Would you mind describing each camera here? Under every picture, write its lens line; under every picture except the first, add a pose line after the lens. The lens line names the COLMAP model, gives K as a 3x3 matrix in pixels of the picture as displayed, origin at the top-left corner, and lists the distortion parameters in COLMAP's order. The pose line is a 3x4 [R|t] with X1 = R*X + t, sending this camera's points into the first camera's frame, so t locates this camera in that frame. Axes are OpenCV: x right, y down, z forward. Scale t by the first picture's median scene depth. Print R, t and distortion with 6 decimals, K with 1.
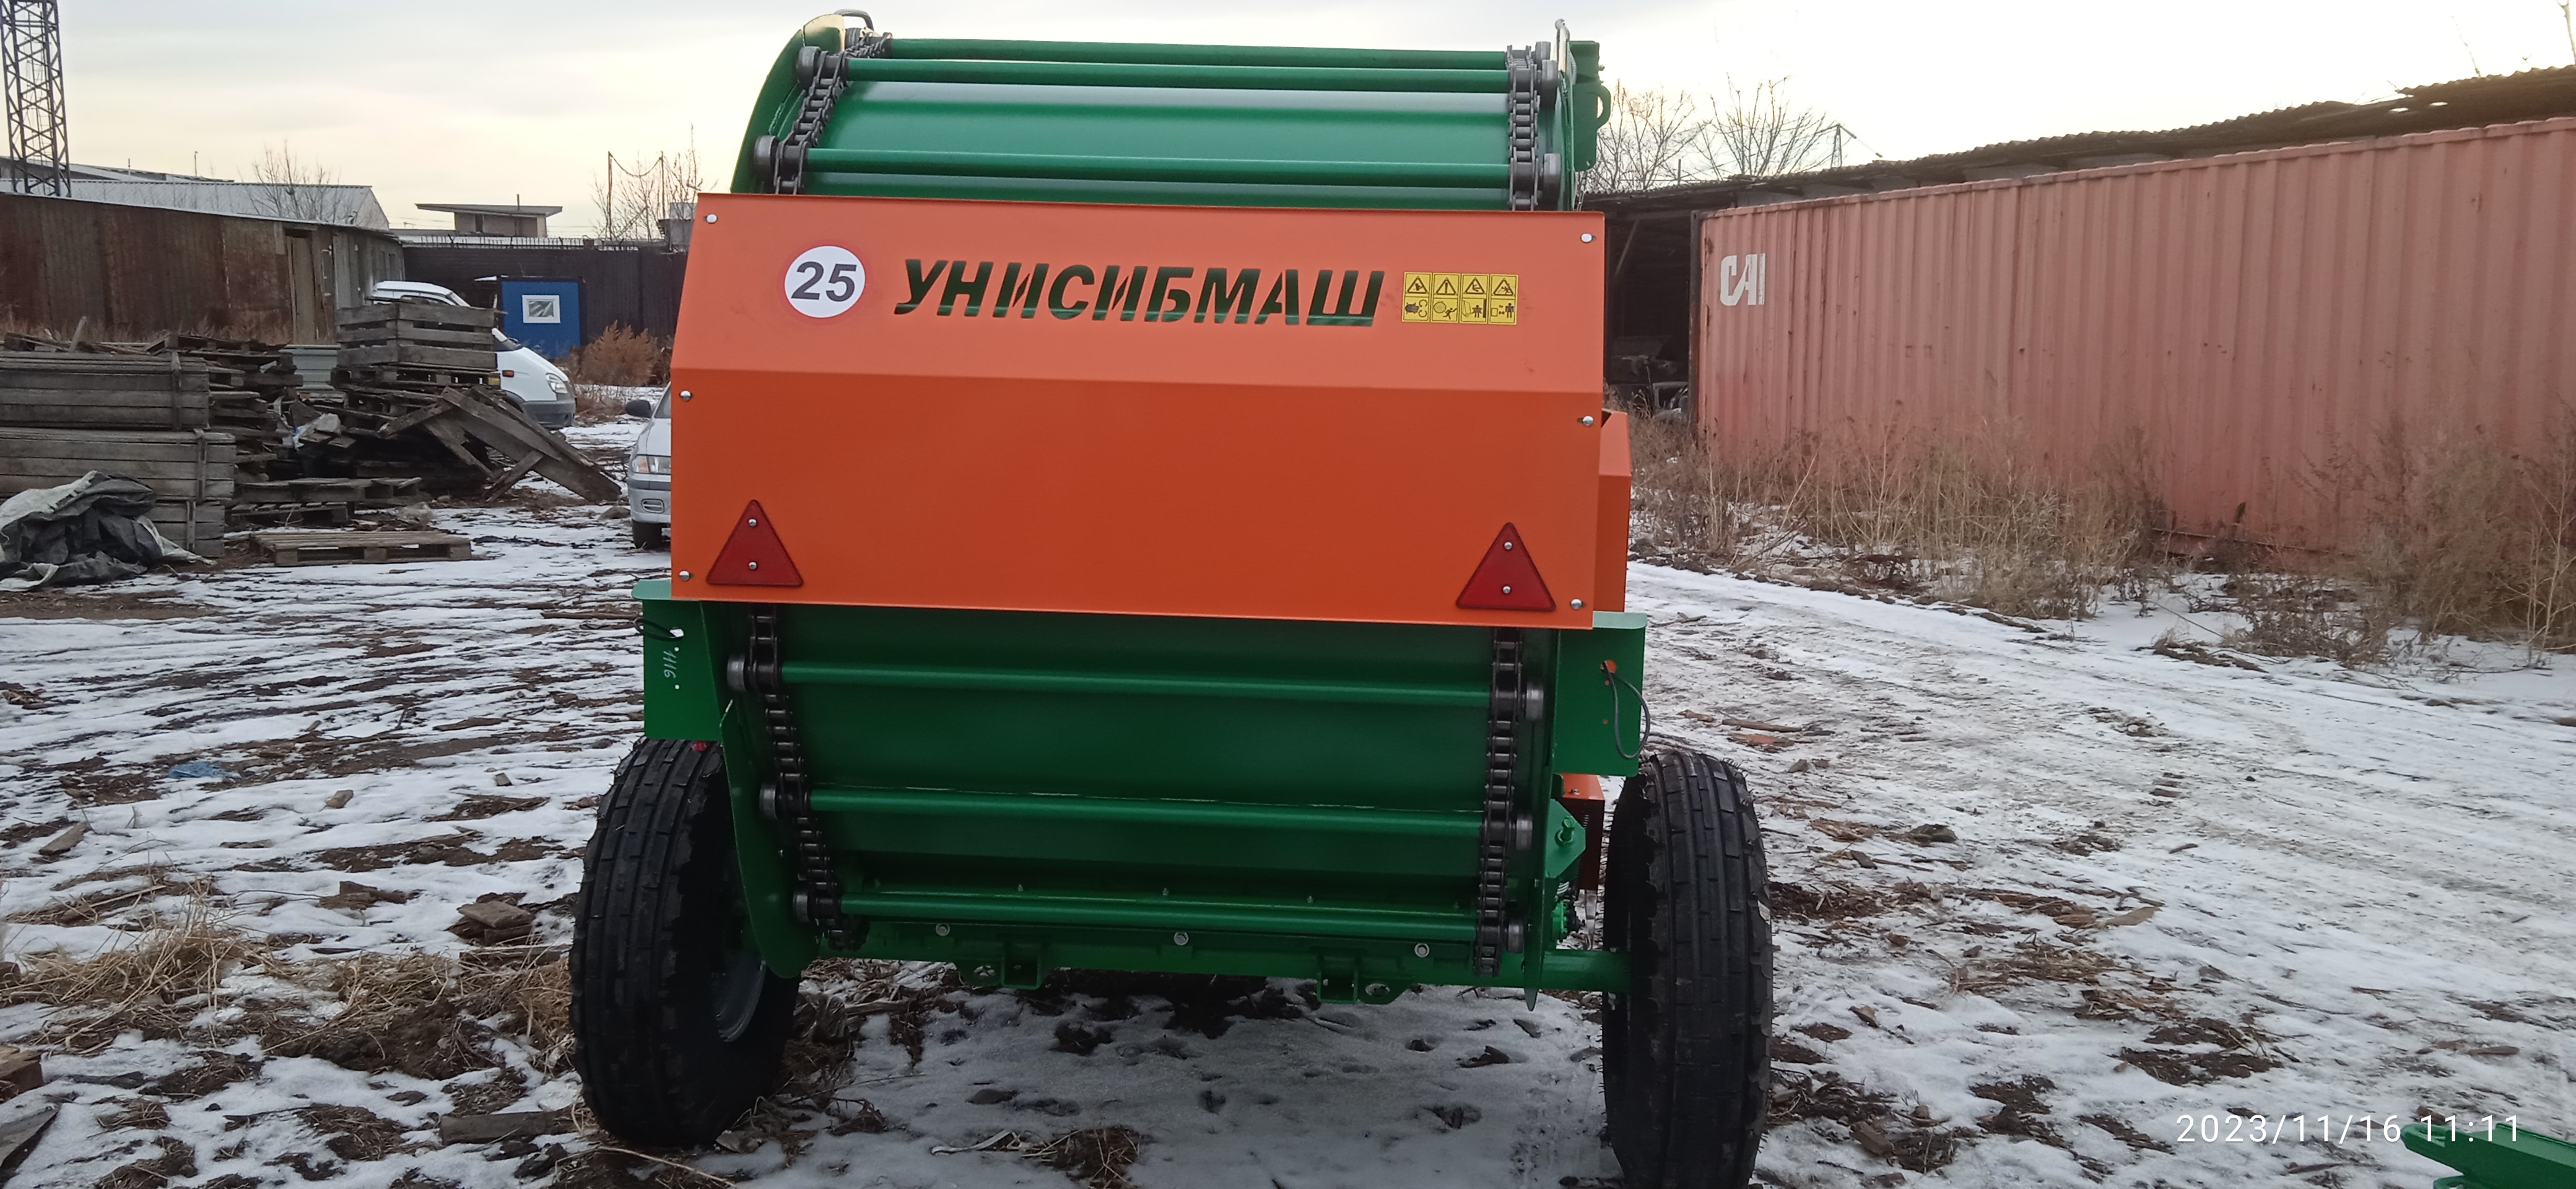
lens RADIAL K [[2150.6, 0, 1328.4], [0, 2150.6, 591.6], [0, 0, 1]] dist [0.057051, -0.092205]
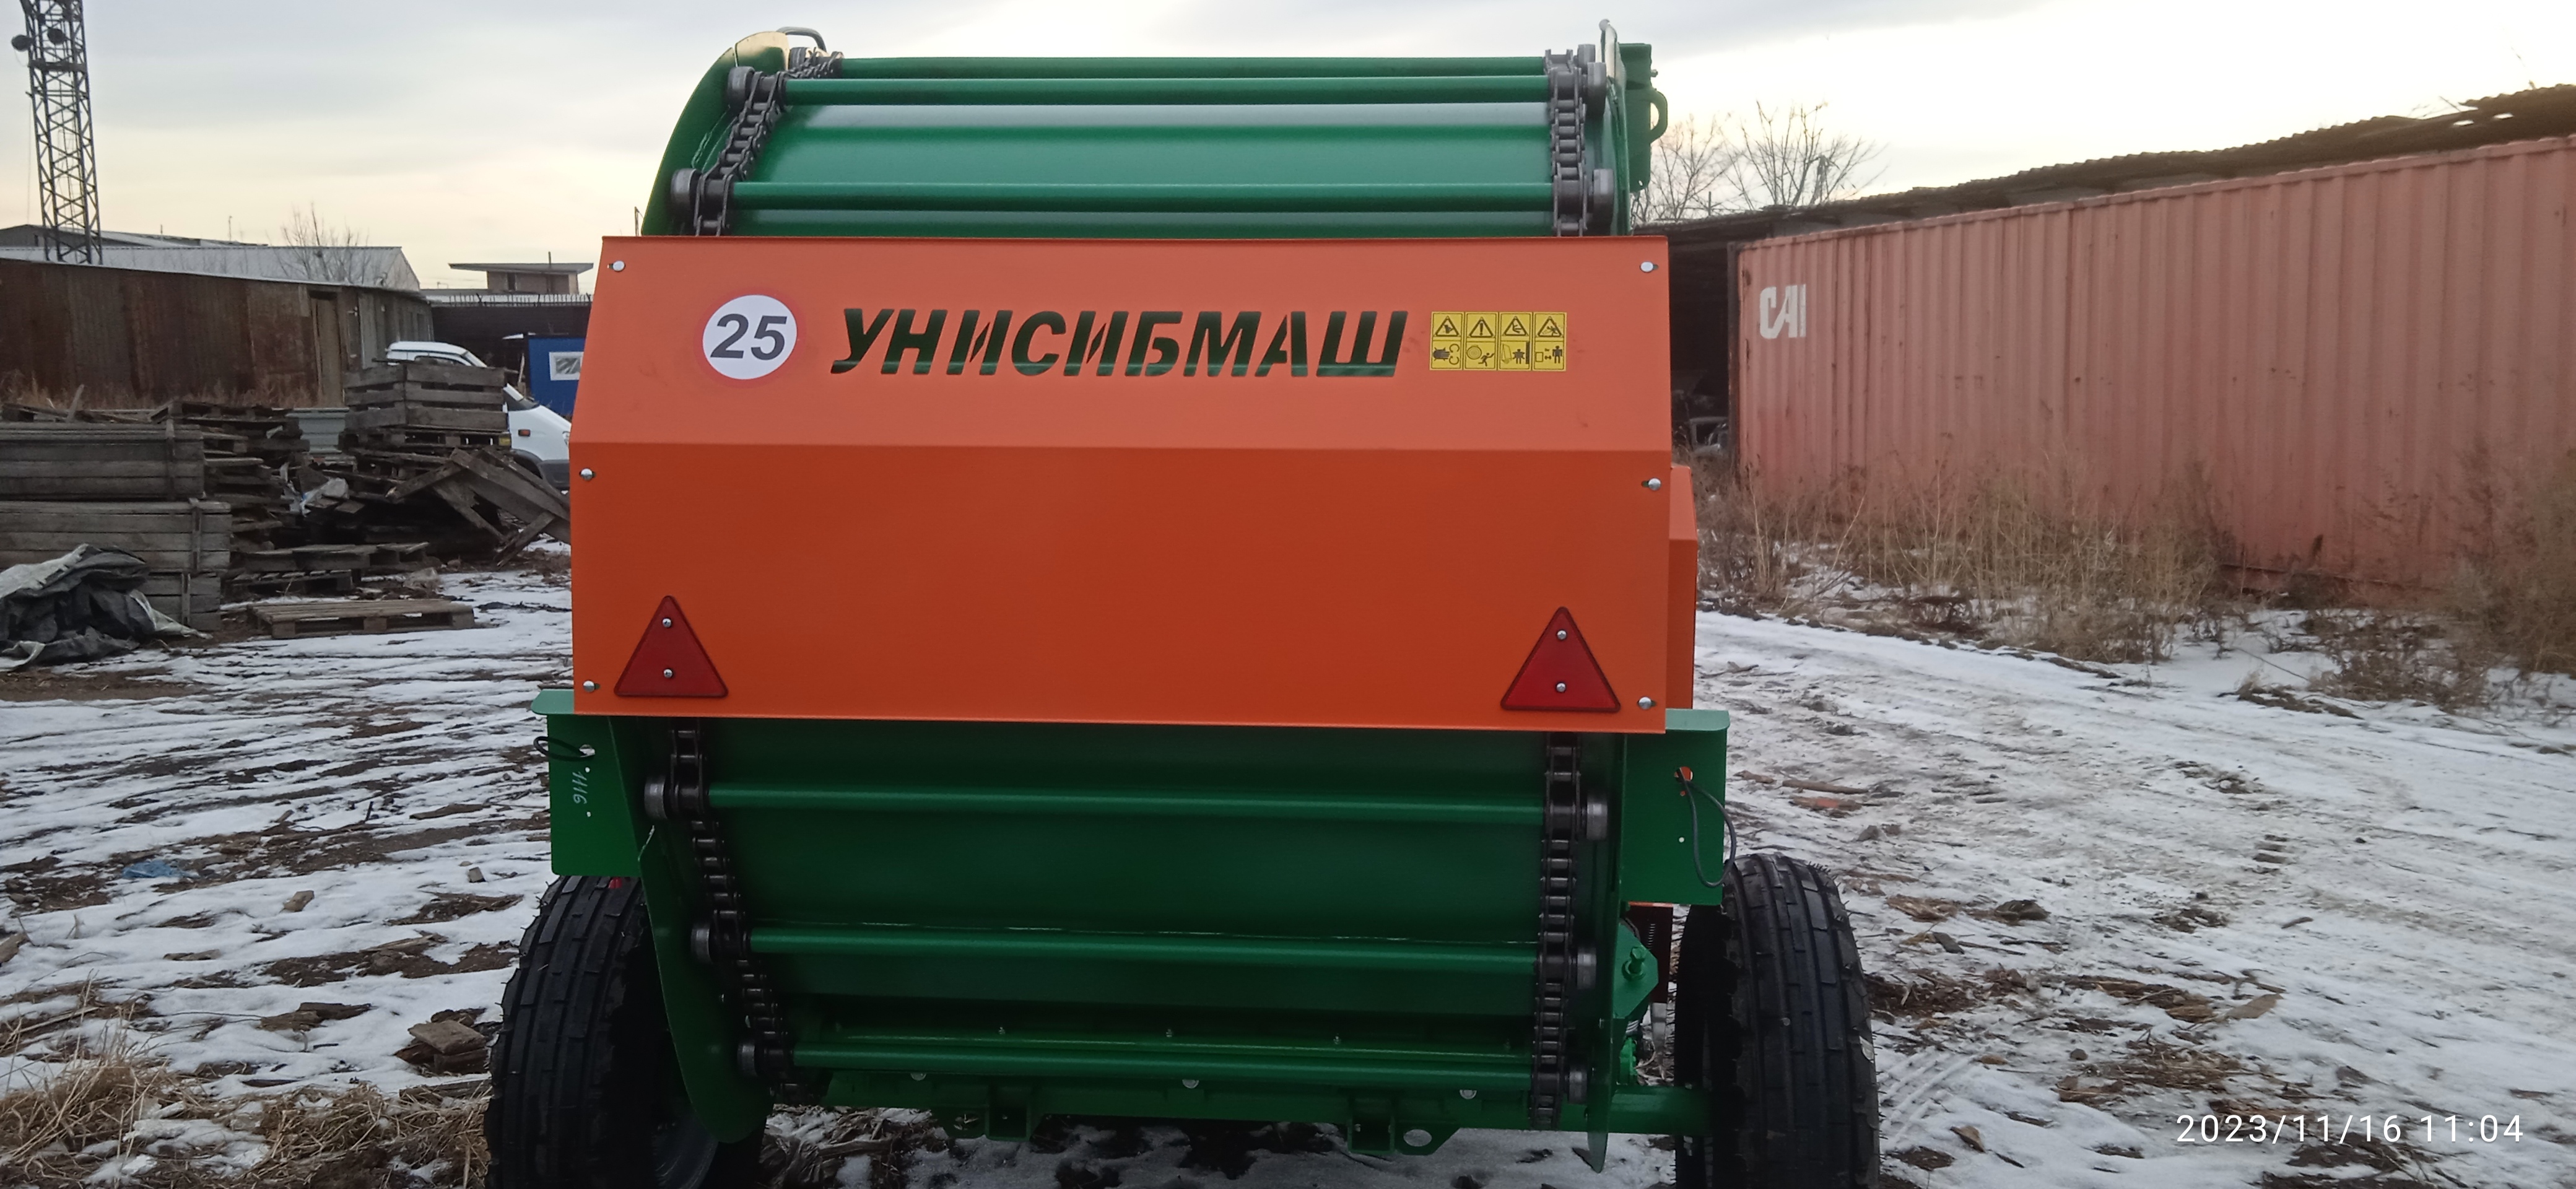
lens RADIAL K [[2026.1, 0, 1348.4], [0, 2026.1, 582.8], [0, 0, 1]] dist [0.041097, -0.066699]
pose [[0.999767, -0.019010, -0.010188, 0.005460], [0.018859, 0.999715, -0.014642, -0.019368], [0.010463, 0.014446, 0.999841, 0.128607]]
